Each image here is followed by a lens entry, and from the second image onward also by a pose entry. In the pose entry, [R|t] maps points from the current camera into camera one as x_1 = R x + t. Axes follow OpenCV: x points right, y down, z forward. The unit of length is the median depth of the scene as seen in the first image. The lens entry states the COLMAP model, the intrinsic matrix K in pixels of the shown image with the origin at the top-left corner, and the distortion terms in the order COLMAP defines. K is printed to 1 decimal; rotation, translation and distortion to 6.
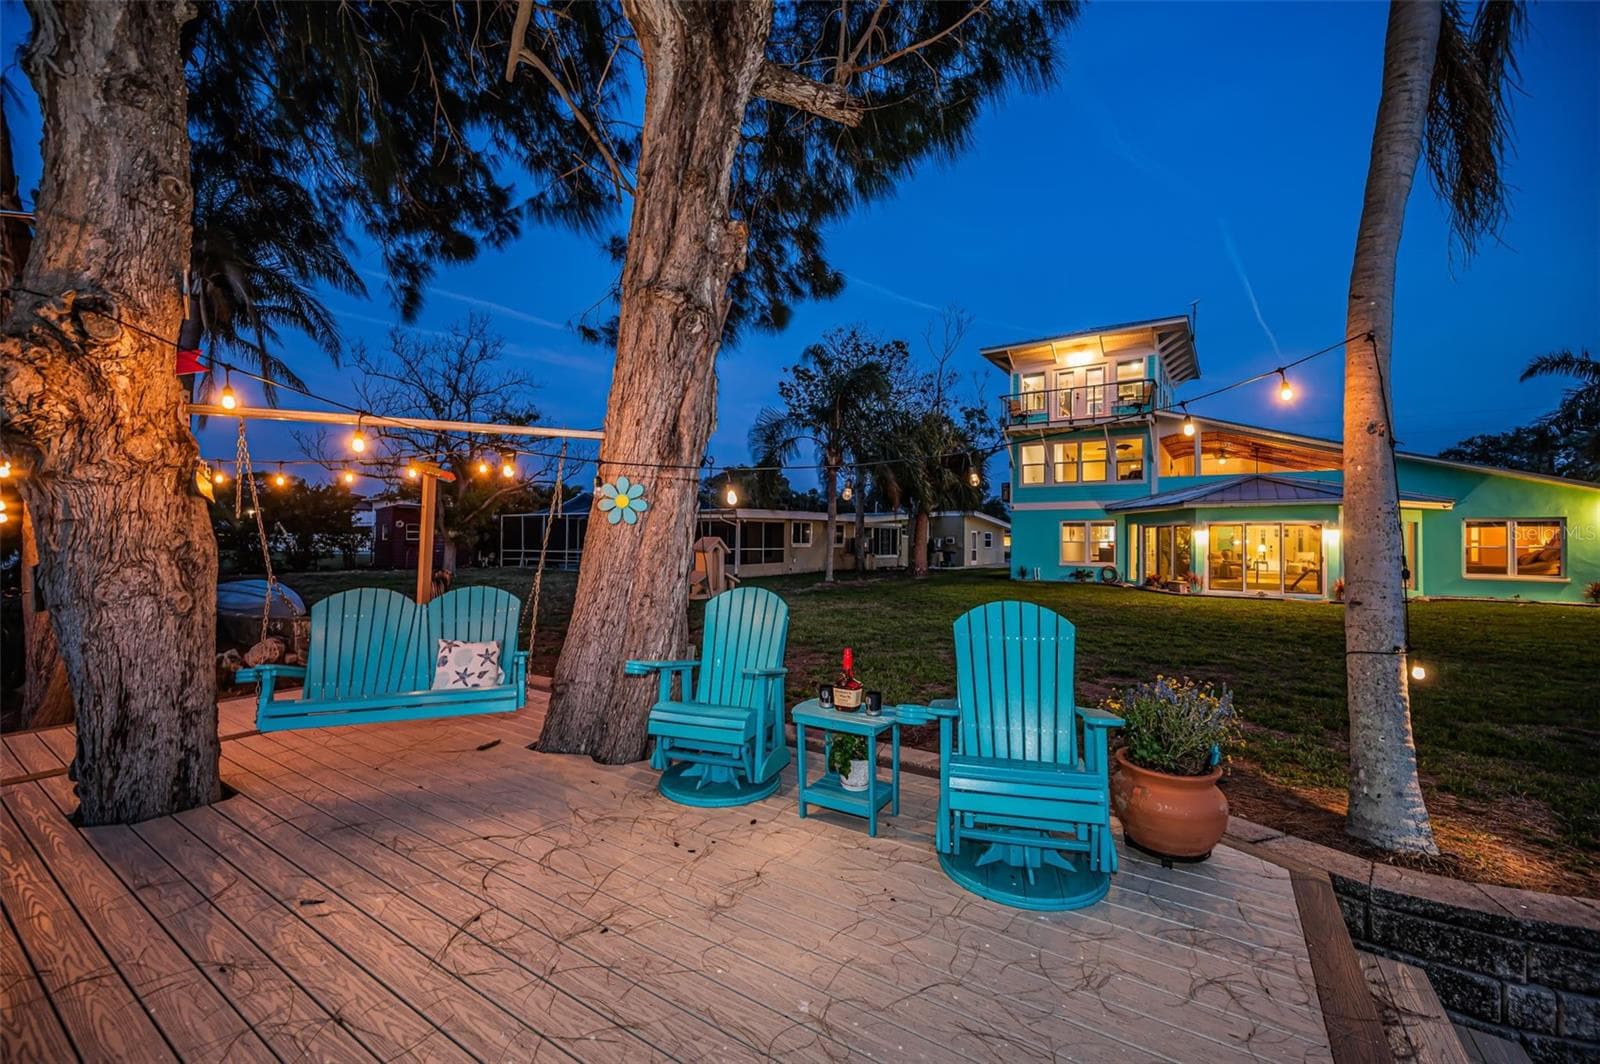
lens RADIAL K [[629.6, 0, 809.3], [0, 629.6, 534.0], [0, 0, 1]] dist [0.001238, 0.000170]
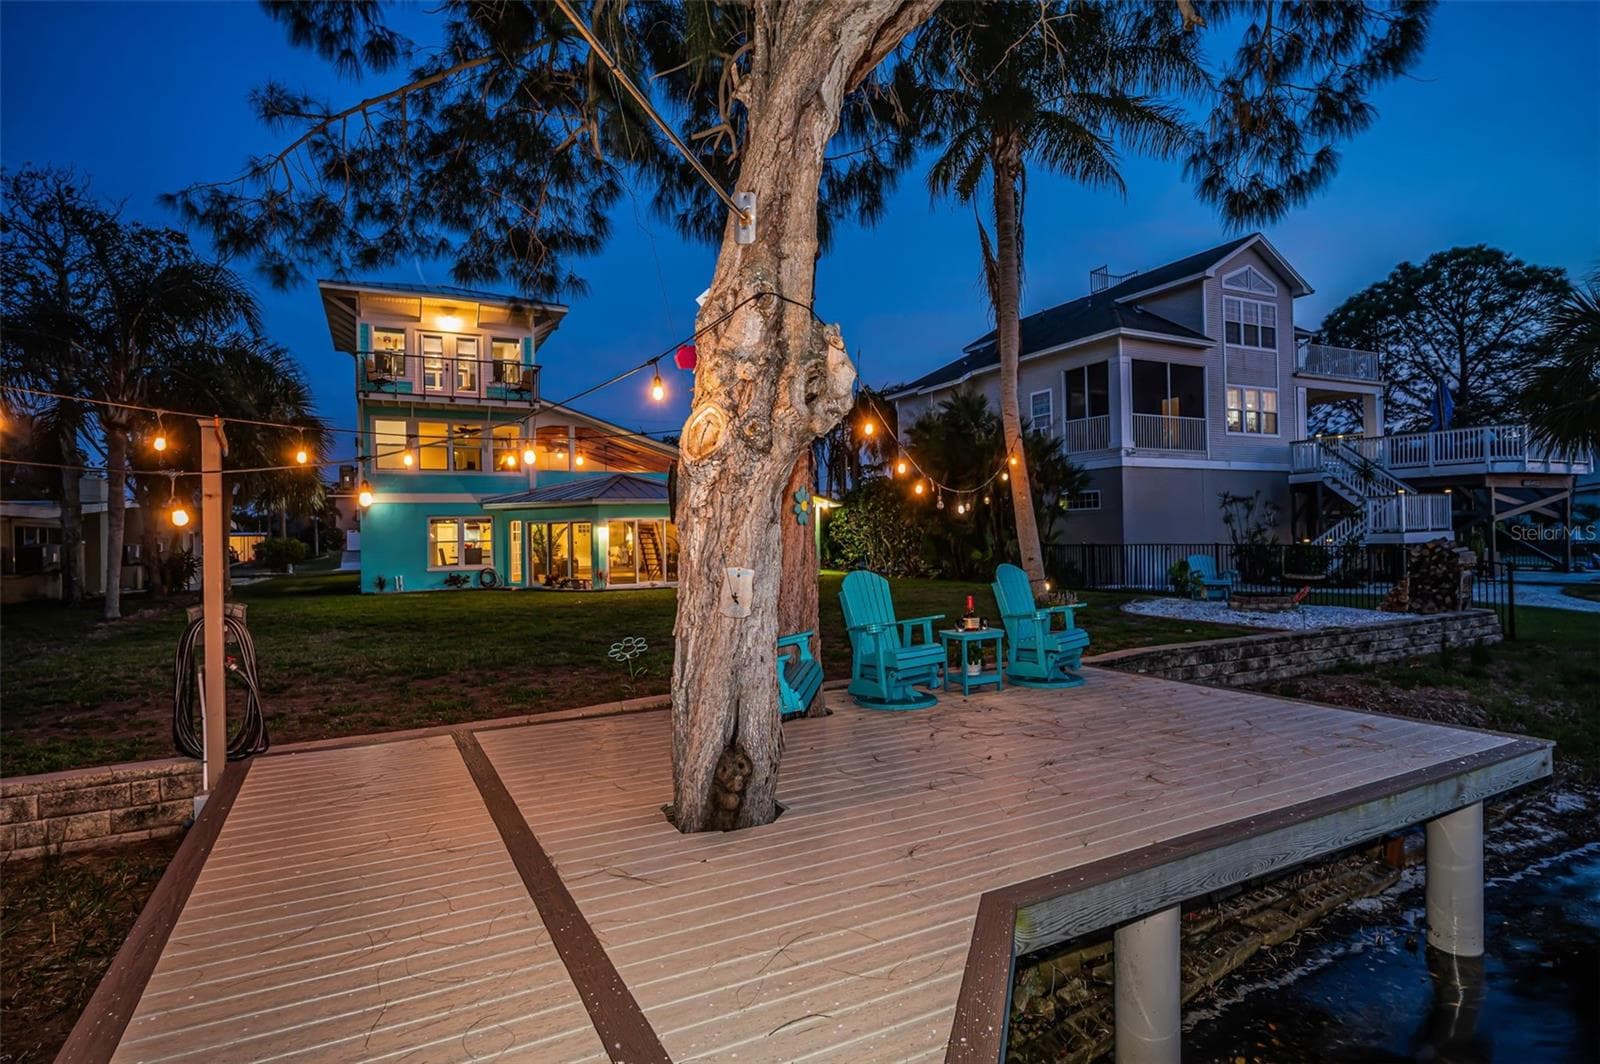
lens RADIAL K [[857.6, 0, 795.7], [0, 857.6, 537.2], [0, 0, 1]] dist [-0.000014, -0.000058]
pose [[0.491893, -0.019306, 0.870442, -0.352776], [0.014324, 0.999798, 0.014081, -0.003186], [-0.870538, 0.005542, 0.492070, 0.038979]]
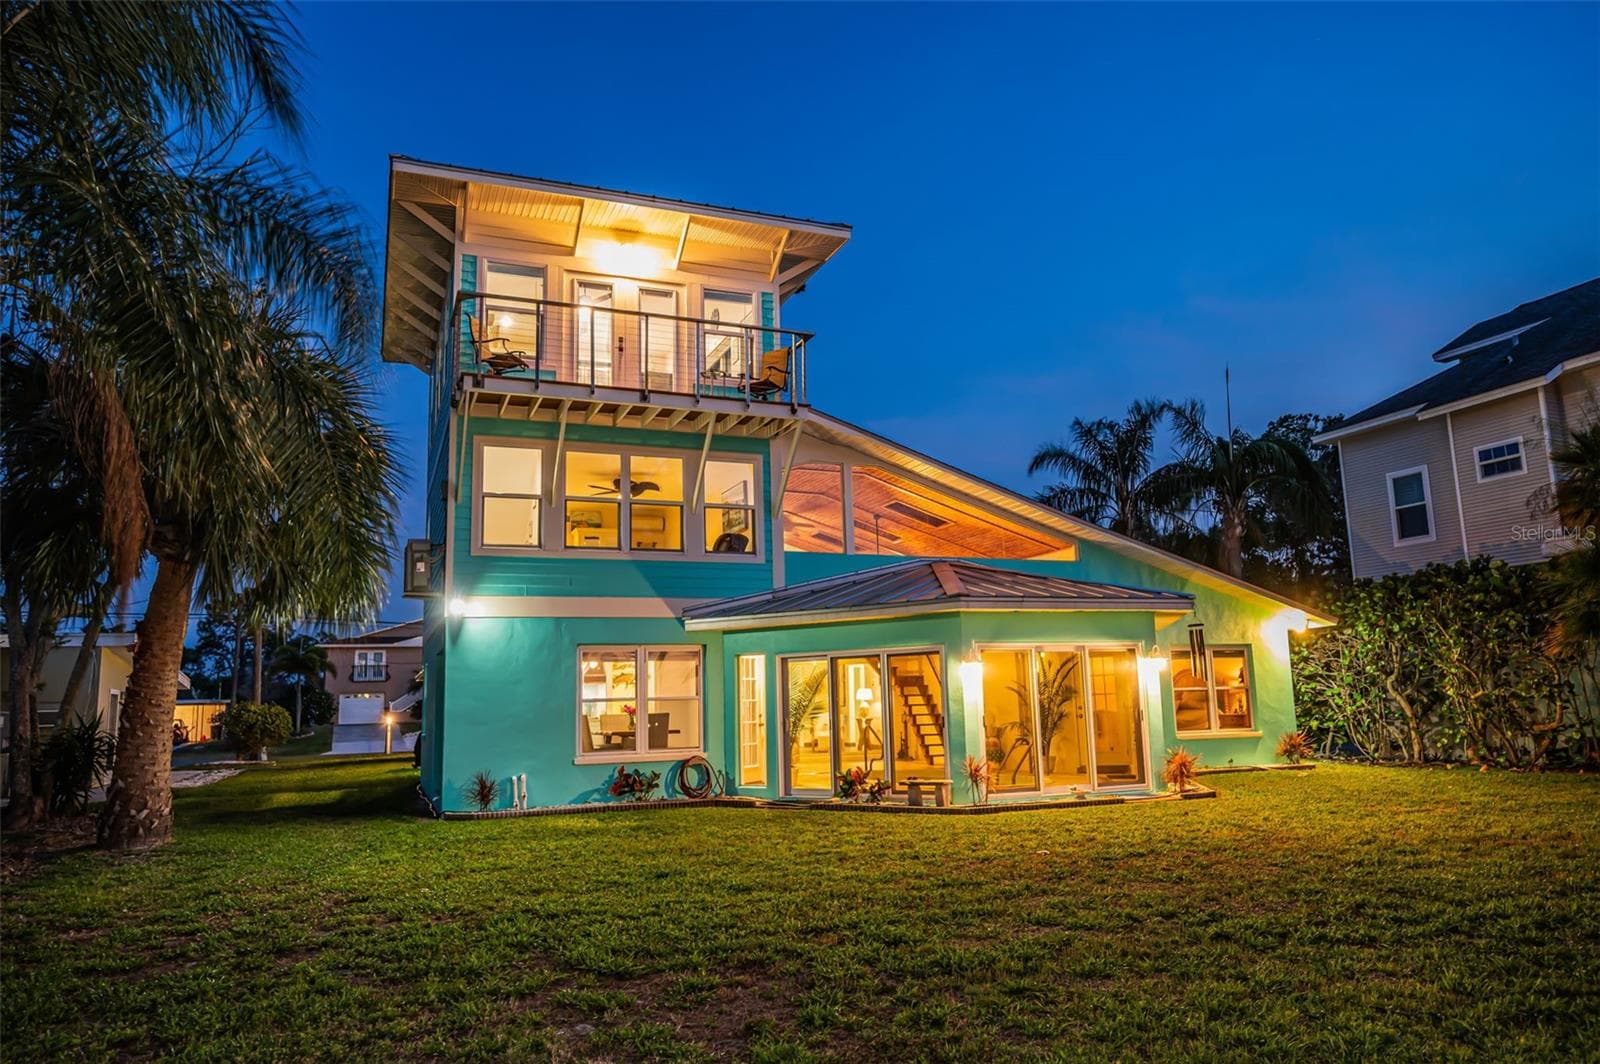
lens RADIAL K [[1055.2, 0, 761.3], [0, 1055.2, 532.7], [0, 0, 1]] dist [0.003546, -0.028279]
pose [[0.562361, 0.111236, 0.819376, -0.081496], [0.023990, 0.988299, -0.150634, 0.011170], [-0.826544, 0.104367, 0.553112, 0.568230]]
